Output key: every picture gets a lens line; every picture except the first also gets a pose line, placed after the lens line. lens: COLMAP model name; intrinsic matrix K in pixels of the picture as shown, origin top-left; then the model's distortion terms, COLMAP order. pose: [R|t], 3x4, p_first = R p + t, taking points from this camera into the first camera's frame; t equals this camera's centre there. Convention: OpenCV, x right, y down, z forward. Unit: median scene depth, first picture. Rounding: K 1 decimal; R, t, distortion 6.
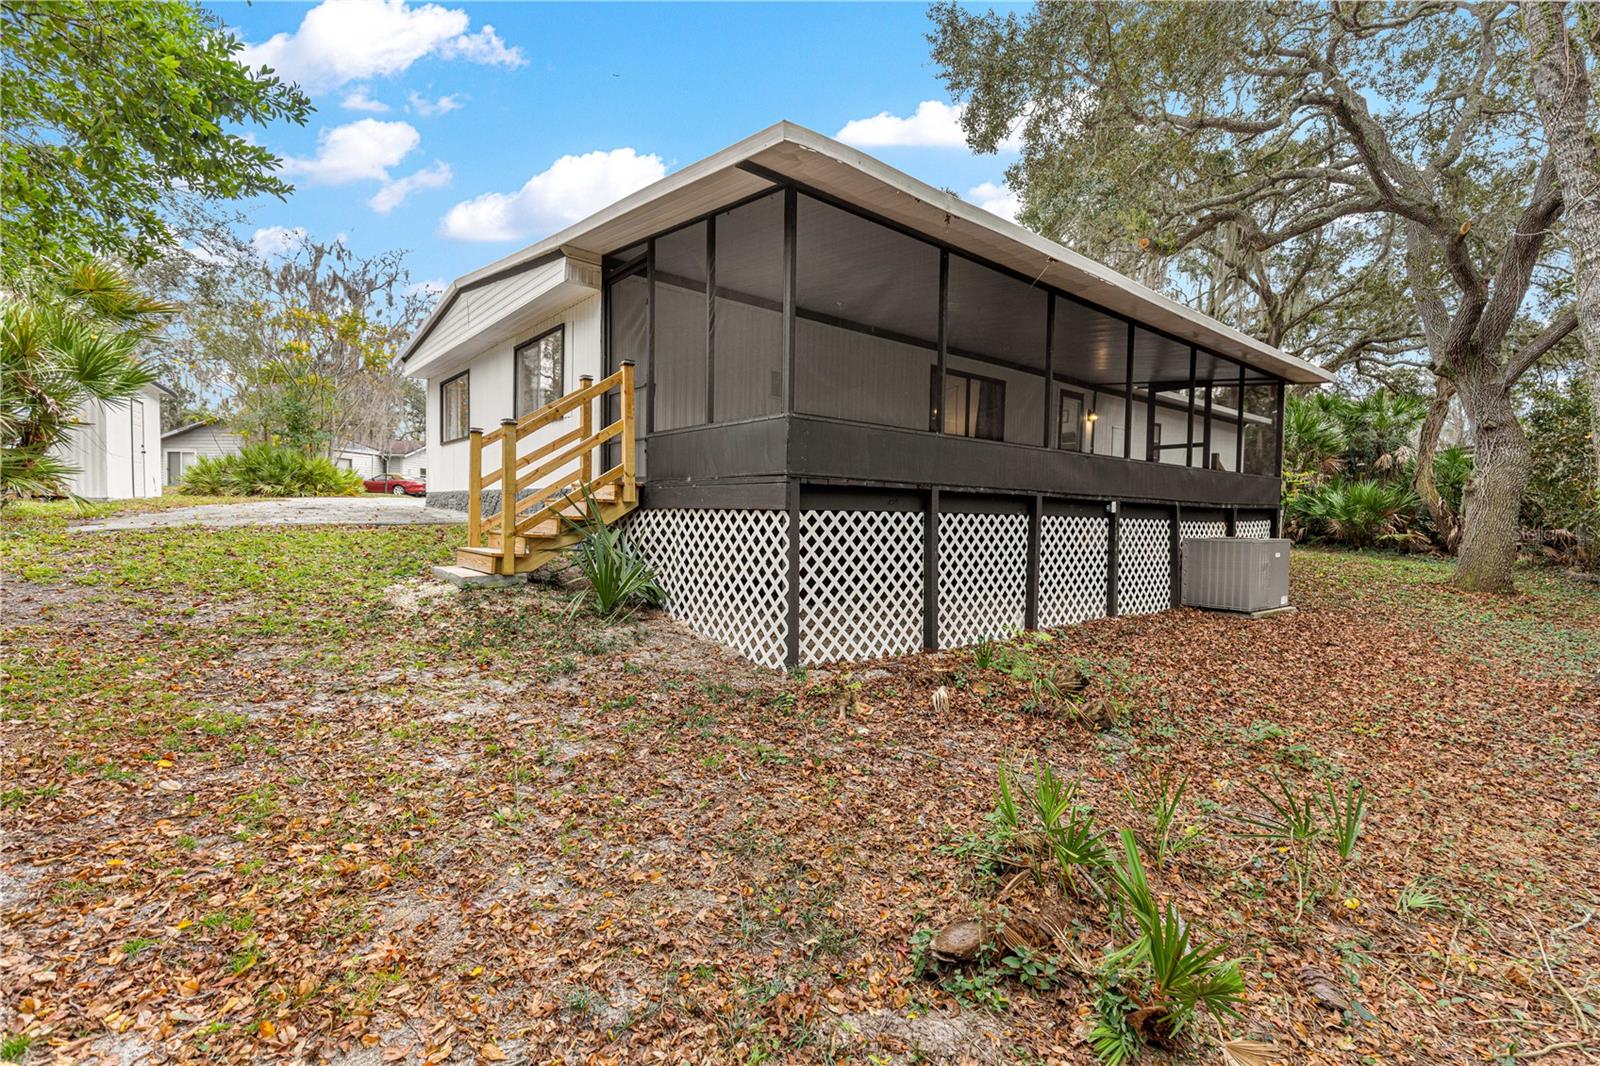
lens RADIAL K [[721.4, 0, 800.0], [0, 721.4, 533.0], [0, 0, 1]] dist [0.001002, 0.000534]
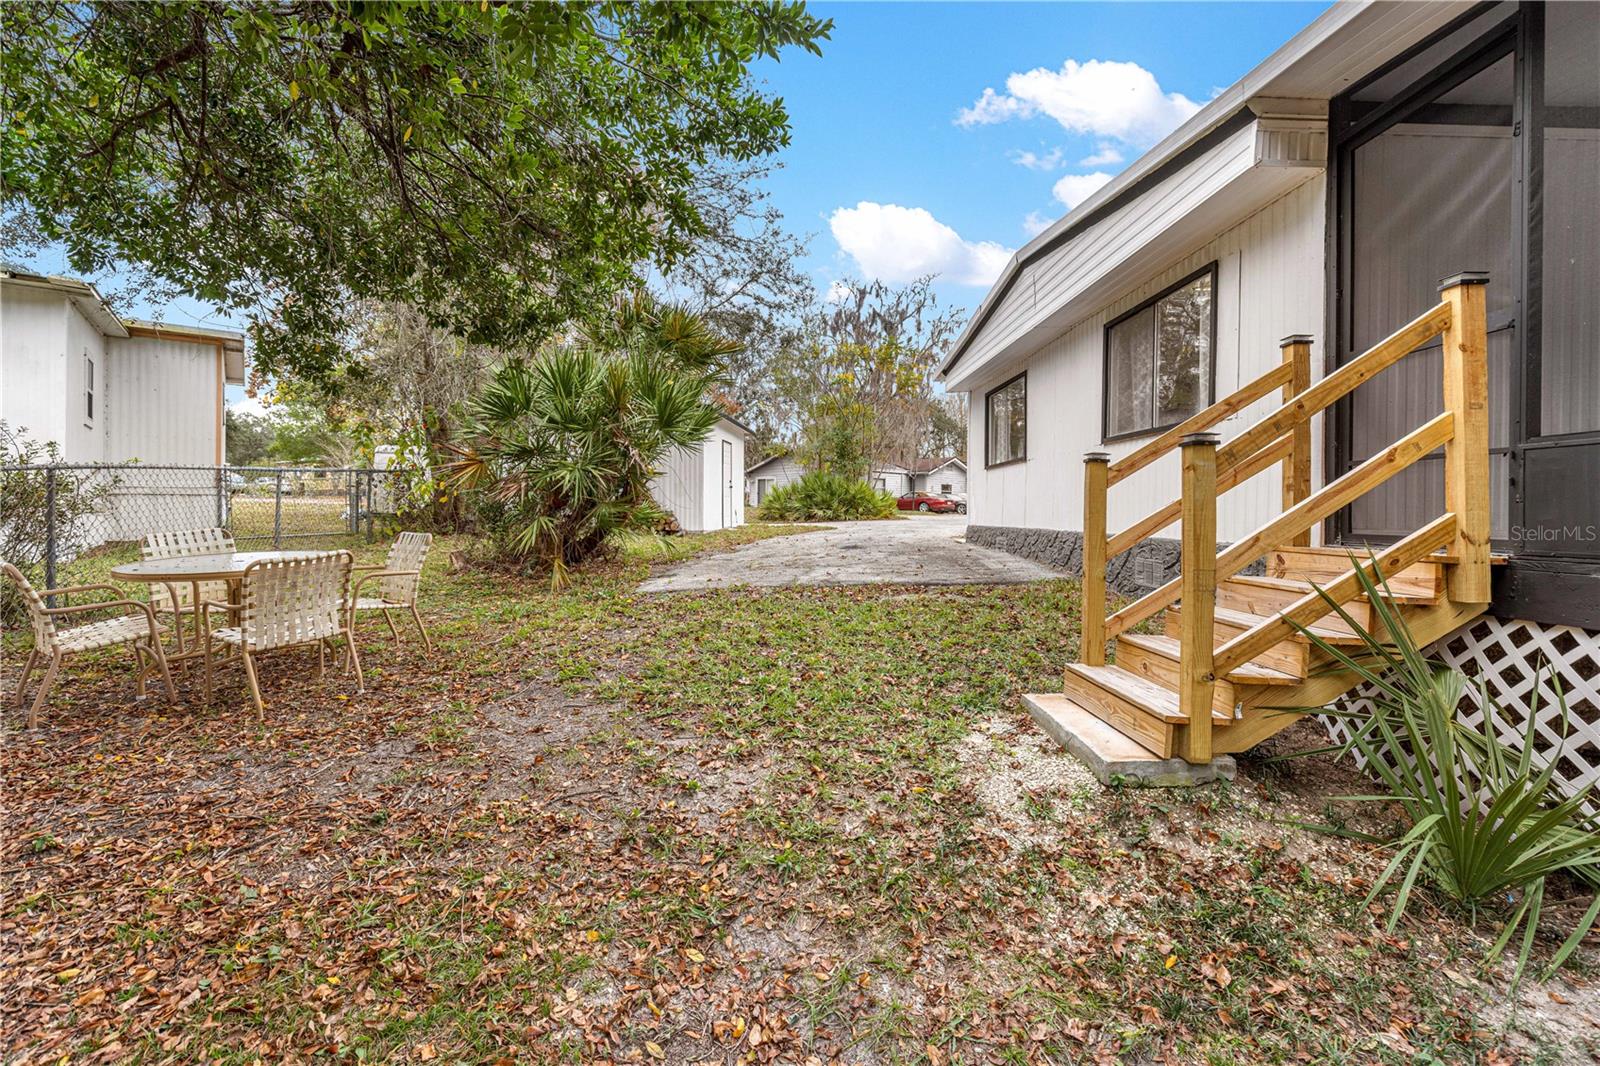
lens RADIAL K [[721.4, 0, 800.0], [0, 721.4, 533.0], [0, 0, 1]] dist [0.001002, 0.000534]
pose [[0.784303, 0.005763, -0.620352, -0.118492], [-0.012120, 0.999908, -0.006033, -0.032396], [0.620260, 0.012250, 0.784301, 0.173819]]
